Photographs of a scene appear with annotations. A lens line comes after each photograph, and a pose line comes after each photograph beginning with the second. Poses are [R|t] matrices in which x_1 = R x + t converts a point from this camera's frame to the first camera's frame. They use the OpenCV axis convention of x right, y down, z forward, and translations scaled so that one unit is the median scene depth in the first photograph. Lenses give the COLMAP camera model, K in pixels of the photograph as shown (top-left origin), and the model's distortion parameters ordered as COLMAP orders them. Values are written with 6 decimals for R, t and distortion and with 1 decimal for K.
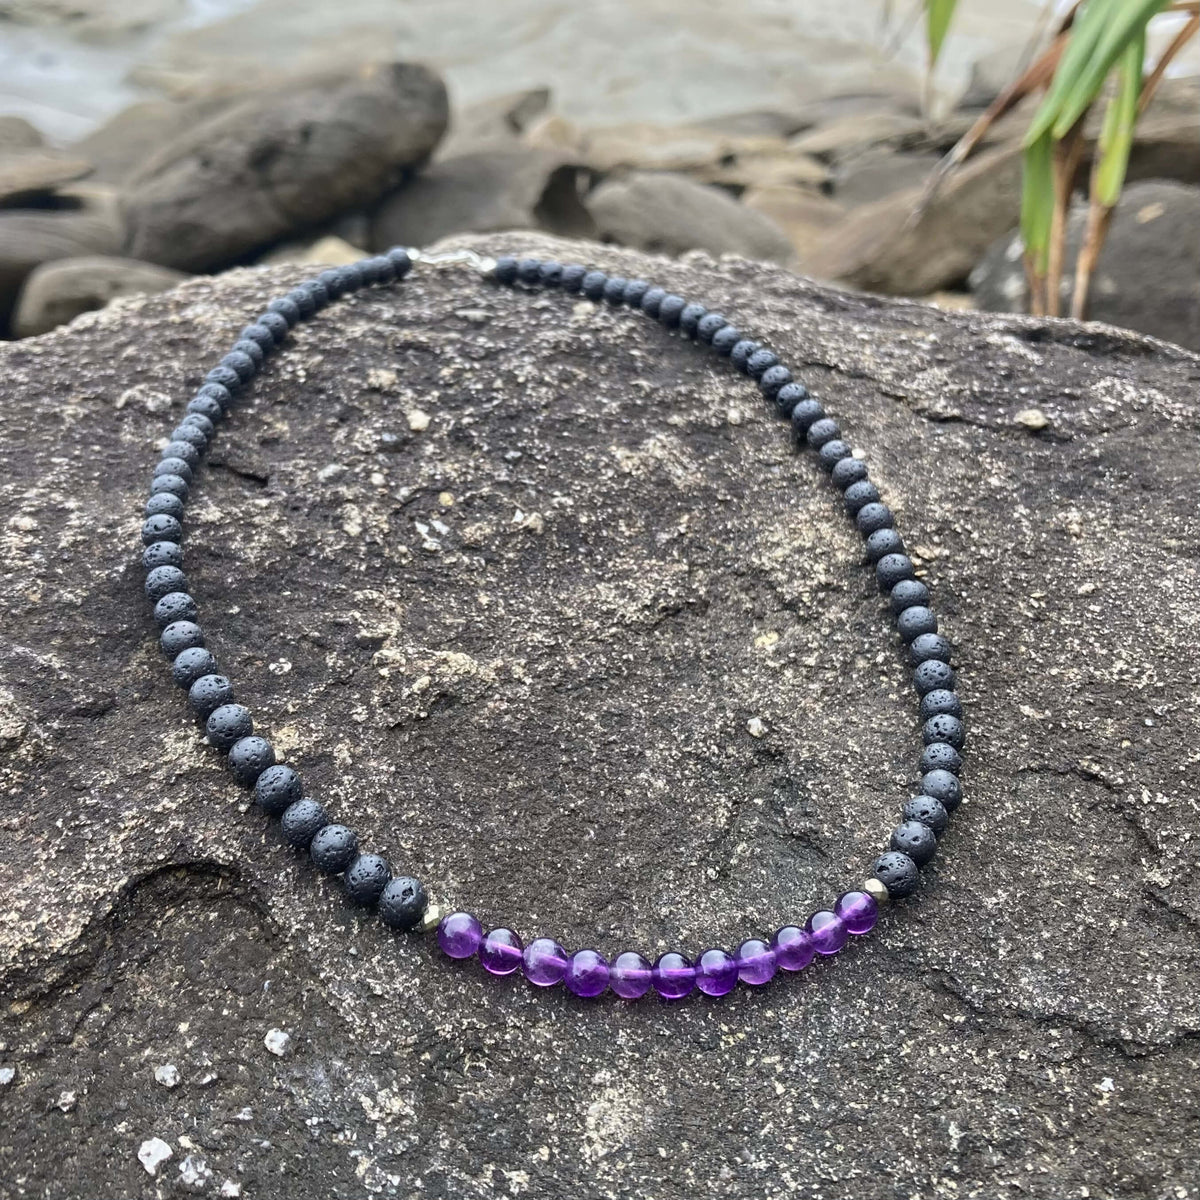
lens RADIAL K [[1530.3, 0, 537.9], [0, 1530.3, 485.3], [0, 0, 1]] dist [0.091058, -0.312348]
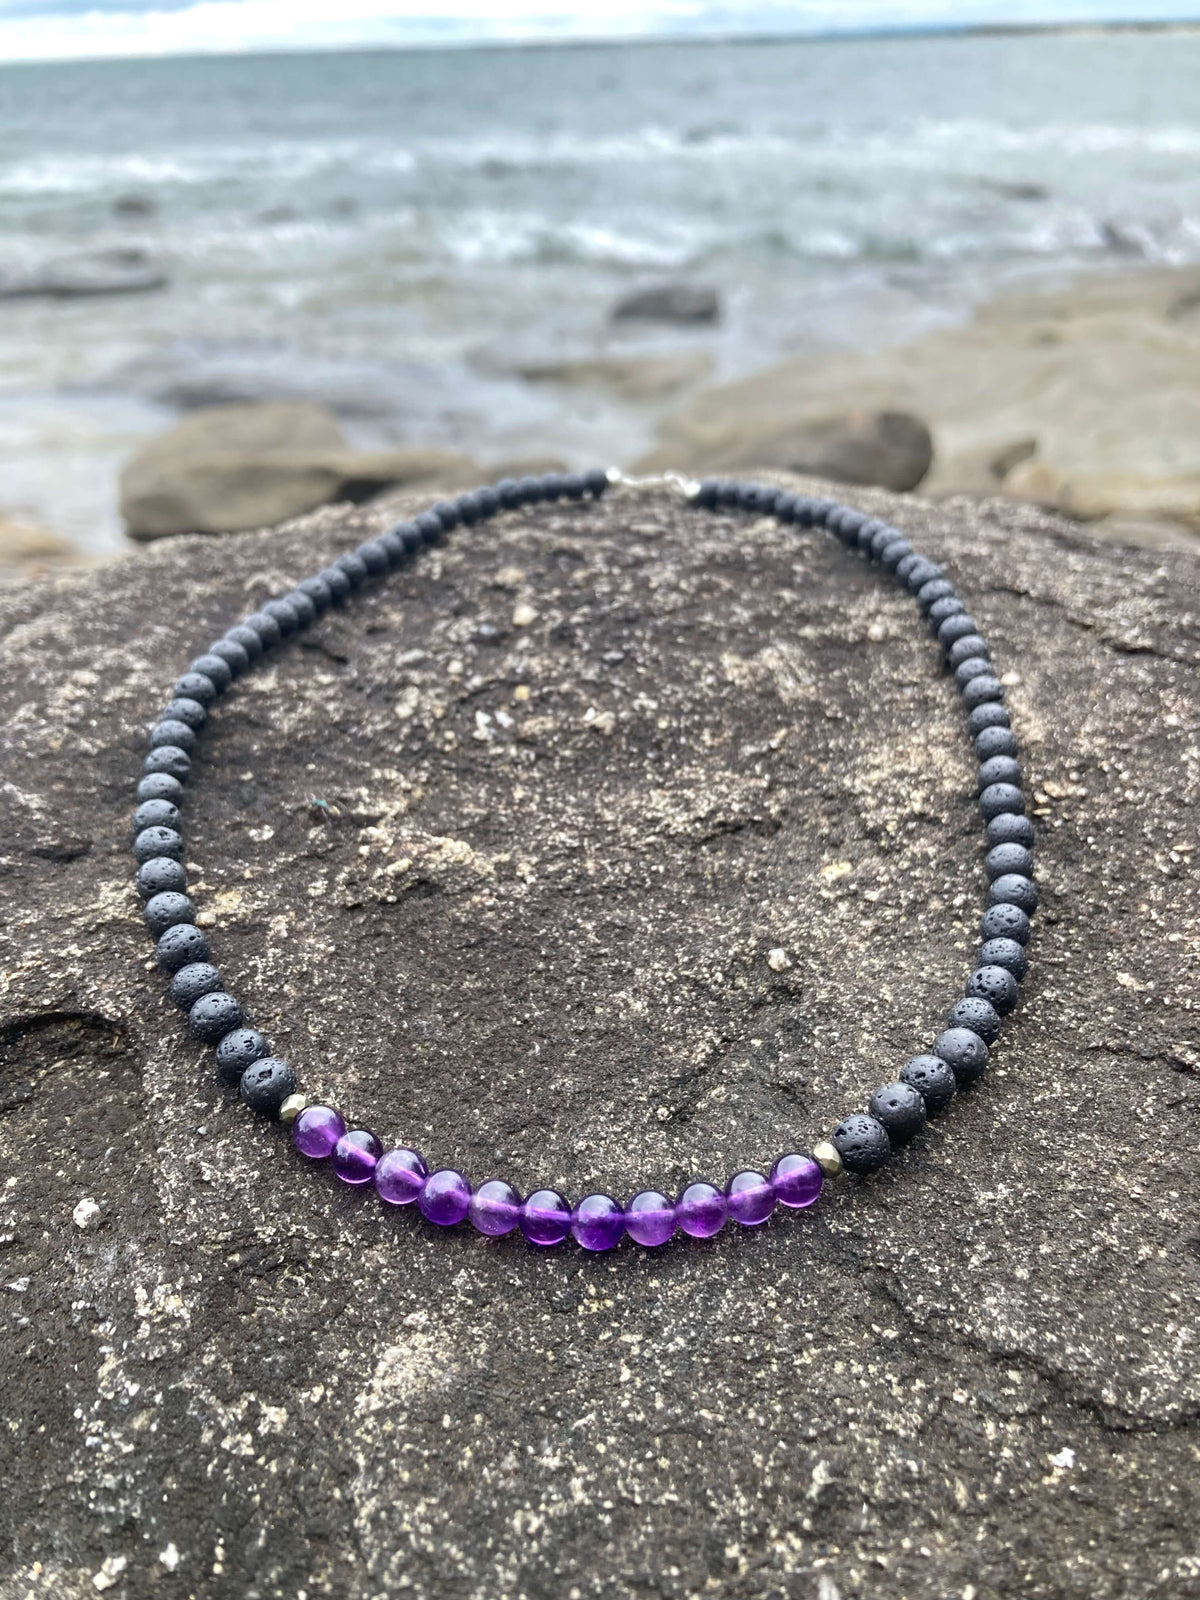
lens RADIAL K [[1374.9, 0, 618.4], [0, 1374.9, 777.4], [0, 0, 1]] dist [0.063933, -0.205678]
pose [[0.957638, 0.075284, -0.277961, 0.264697], [-0.080238, 0.996755, -0.006472, 0.069372], [0.276572, 0.028501, 0.960571, 0.239698]]
